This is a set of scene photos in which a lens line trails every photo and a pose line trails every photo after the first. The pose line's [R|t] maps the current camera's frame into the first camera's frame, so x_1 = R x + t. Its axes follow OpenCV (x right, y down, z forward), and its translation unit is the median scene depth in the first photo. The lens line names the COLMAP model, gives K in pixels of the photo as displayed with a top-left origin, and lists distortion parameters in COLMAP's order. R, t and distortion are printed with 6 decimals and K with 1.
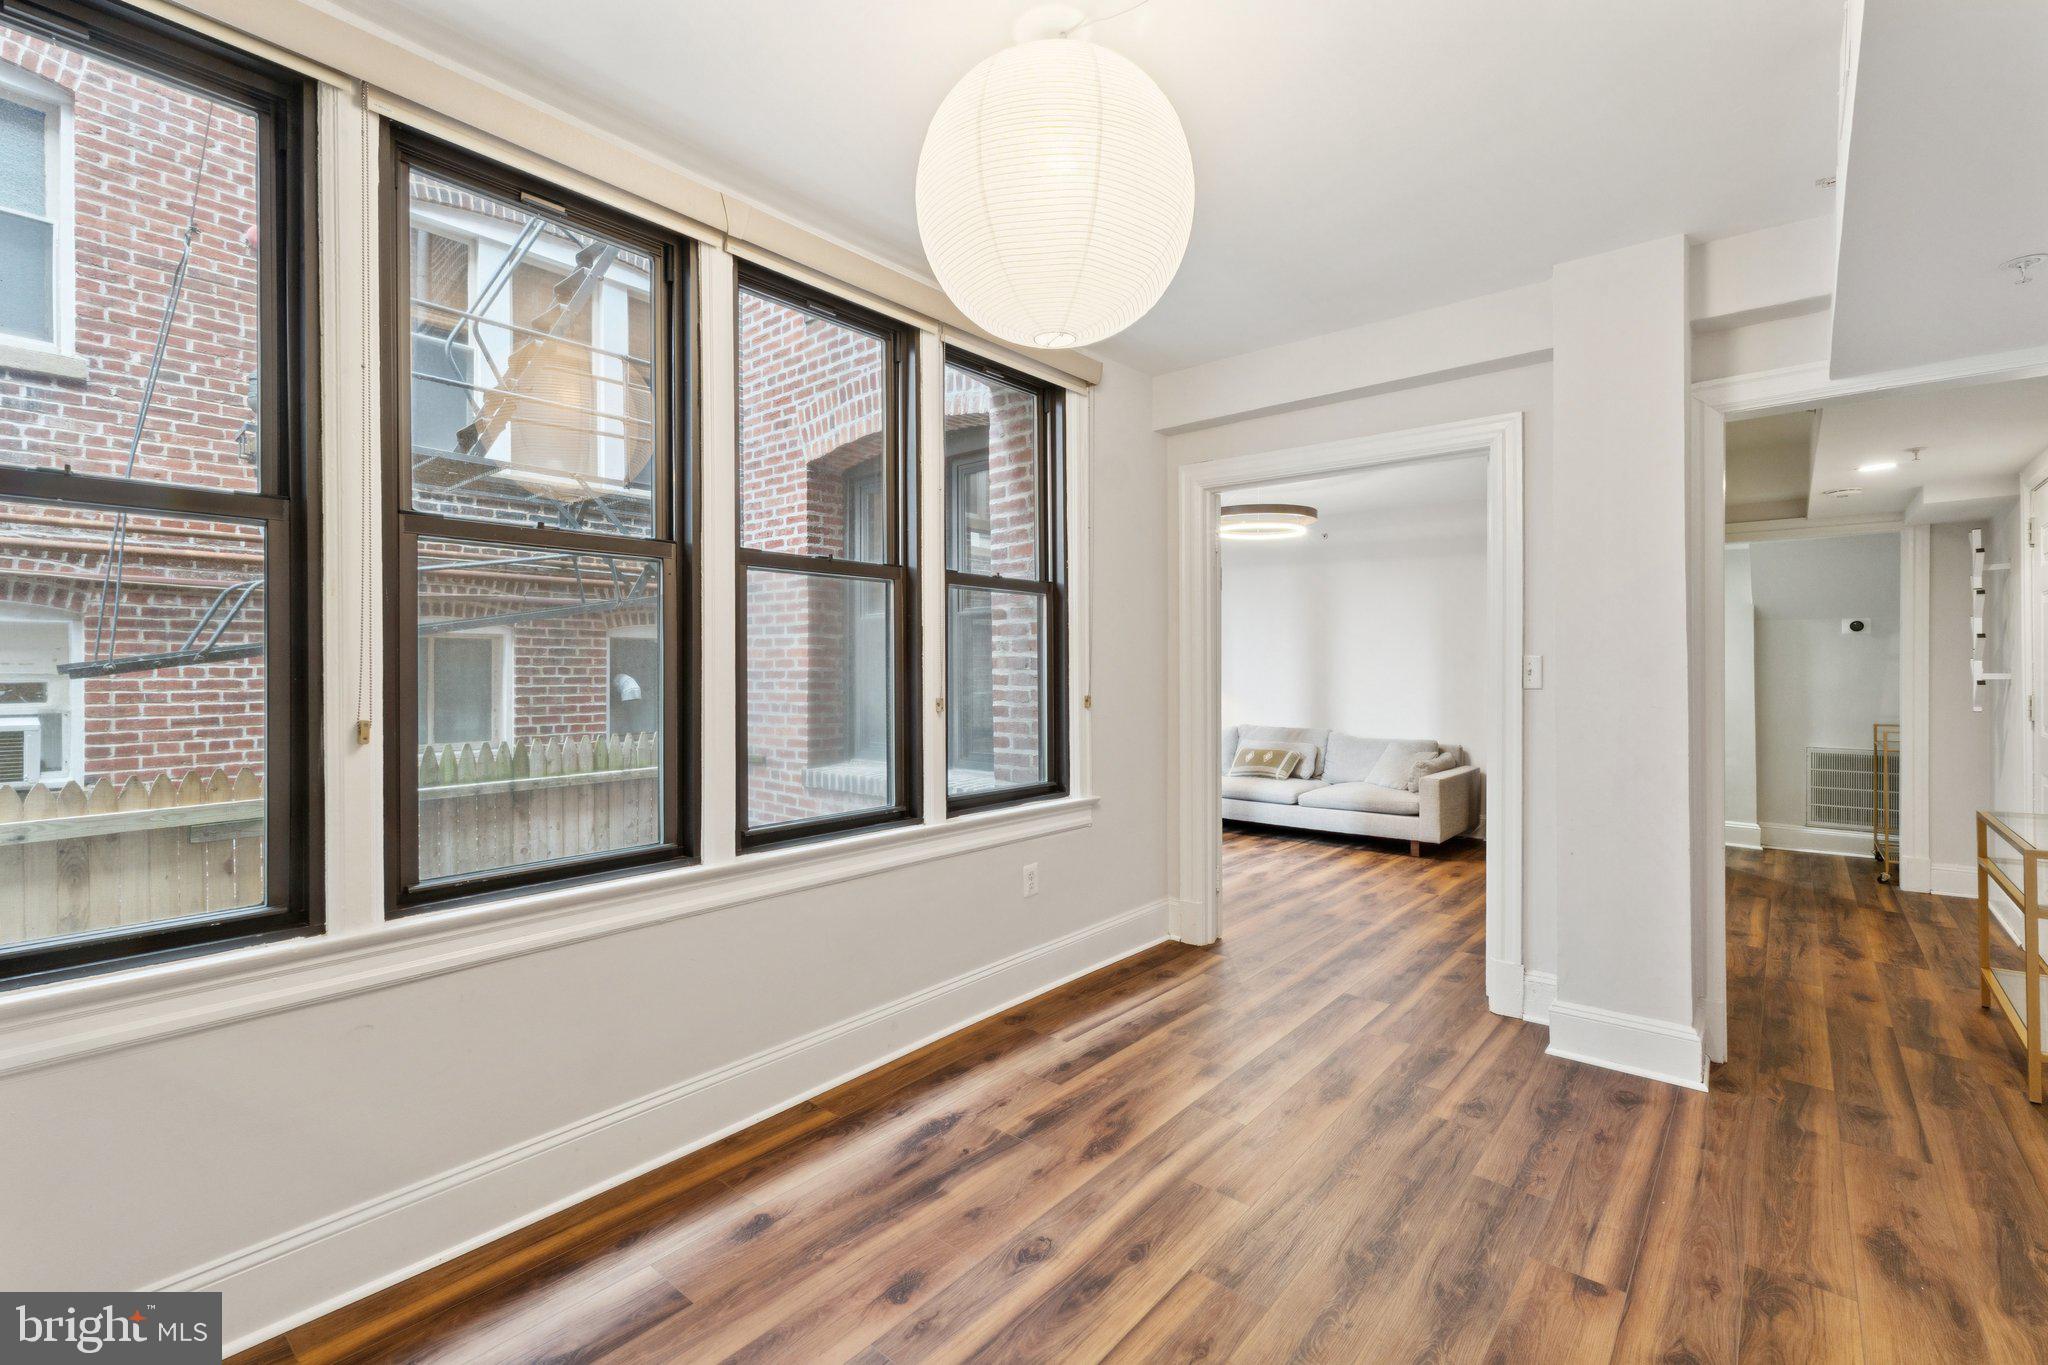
lens RADIAL K [[892.1, 0, 1022.8], [0, 892.1, 679.1], [0, 0, 1]] dist [0.009339, -0.000015]
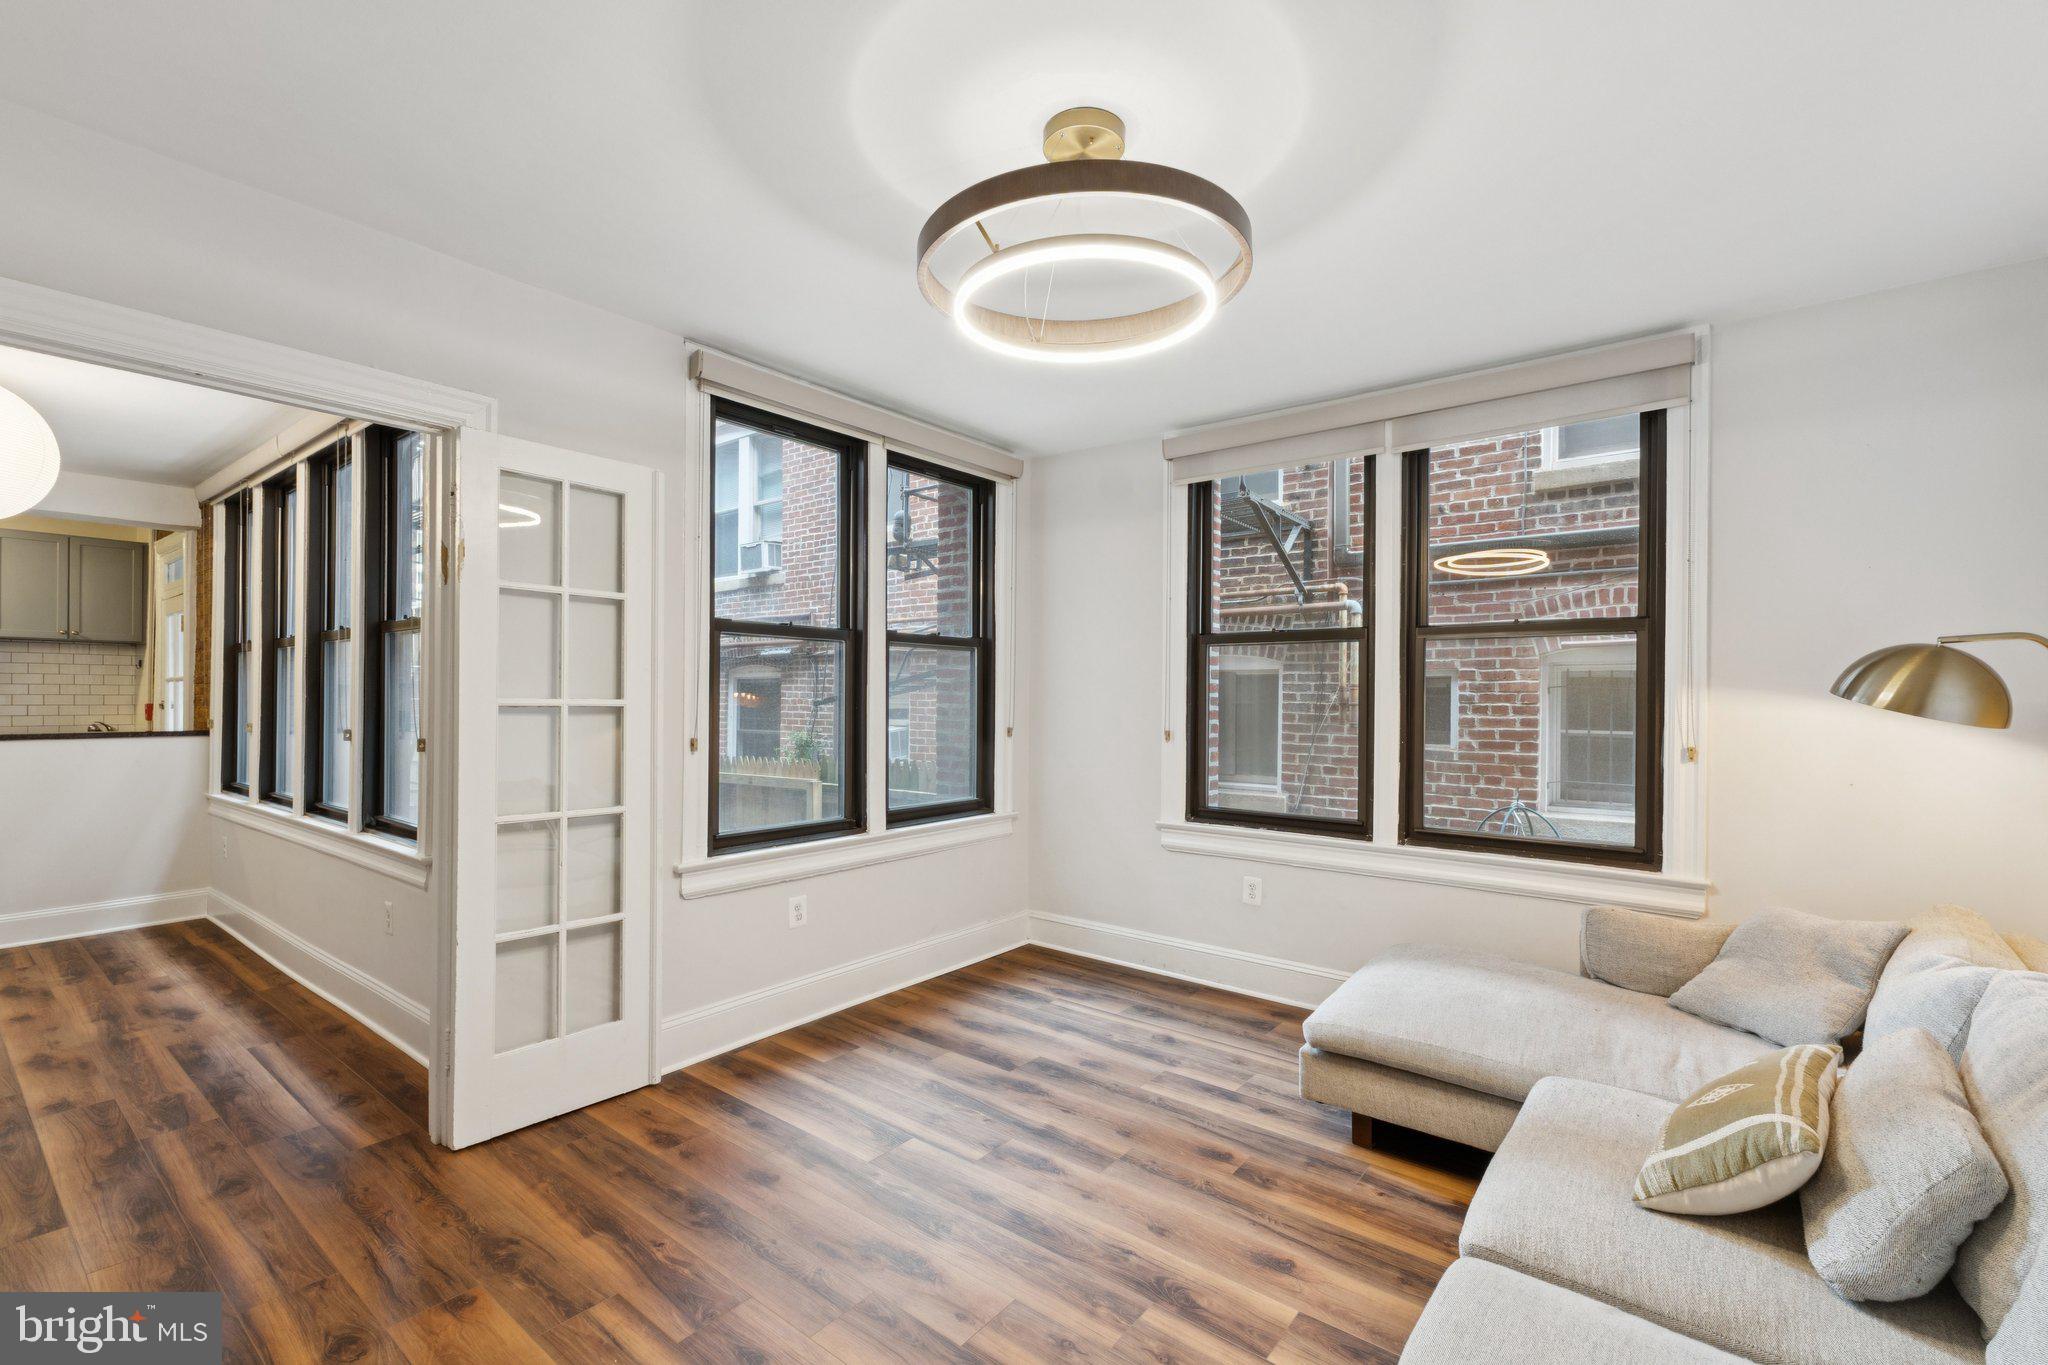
lens RADIAL K [[892.1, 0, 1021.2], [0, 892.1, 683.1], [0, 0, 1]] dist [0.009339, -0.000015]
pose [[0.036024, -0.009297, -0.999308, 1.243559], [-0.008244, 0.999920, -0.009600, -0.040522], [0.999317, 0.008584, 0.035945, 1.993444]]
